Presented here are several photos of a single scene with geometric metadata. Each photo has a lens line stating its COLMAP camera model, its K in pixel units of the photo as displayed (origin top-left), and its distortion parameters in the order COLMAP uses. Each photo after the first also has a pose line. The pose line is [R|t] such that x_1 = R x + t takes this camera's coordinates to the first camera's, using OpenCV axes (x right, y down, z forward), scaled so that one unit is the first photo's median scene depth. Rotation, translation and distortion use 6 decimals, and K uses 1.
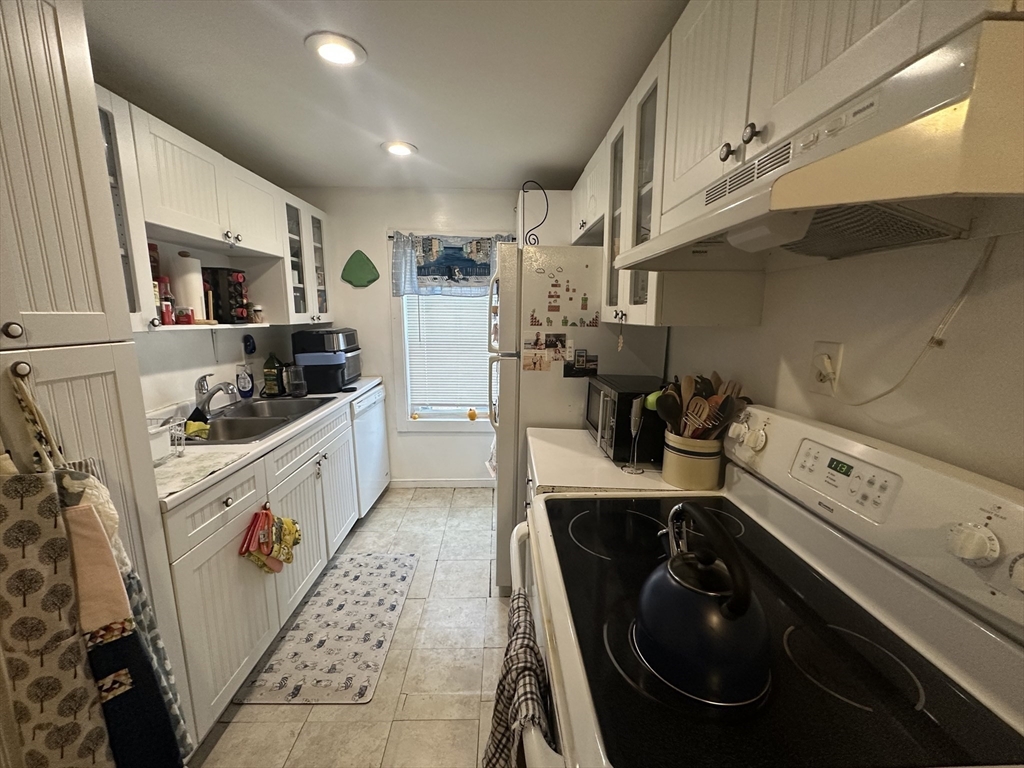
lens RADIAL K [[408.0, 0, 524.5], [0, 408.0, 383.4], [0, 0, 1]] dist [-0.007220, 0.001249]
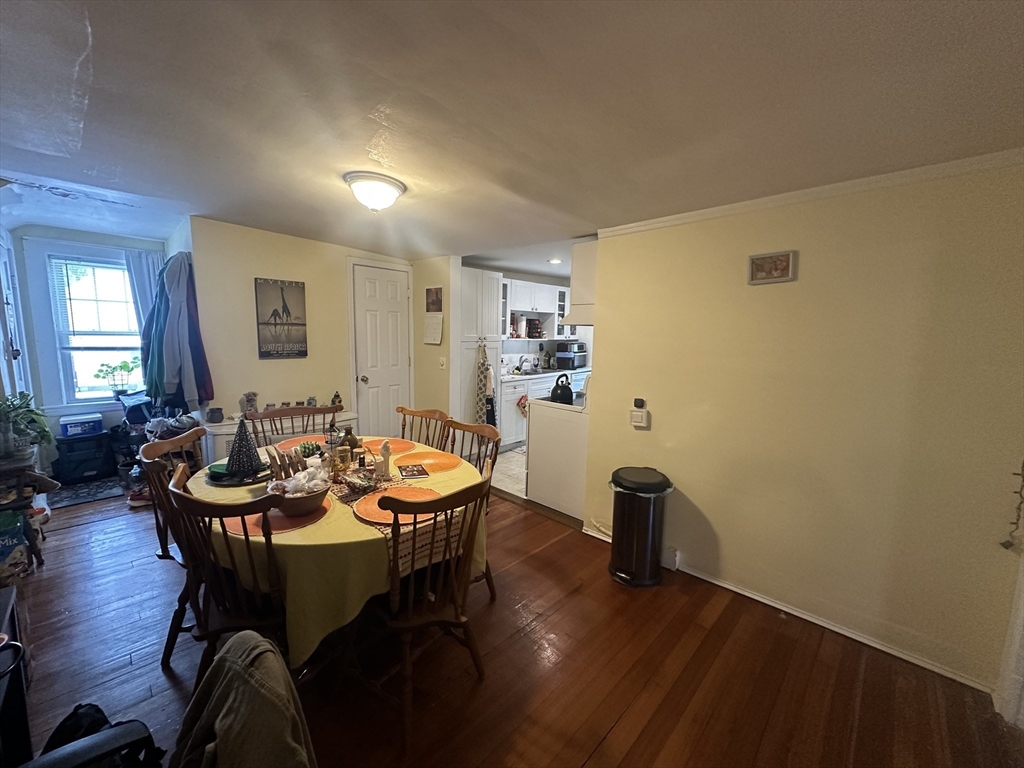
lens RADIAL K [[408.0, 0, 517.8], [0, 408.0, 380.8], [0, 0, 1]] dist [-0.007220, 0.001249]
pose [[0.706804, 0.093693, -0.701177, 1.215221], [-0.132214, 0.991221, -0.000825, 0.157511], [0.694944, 0.093288, 0.712987, -1.051867]]
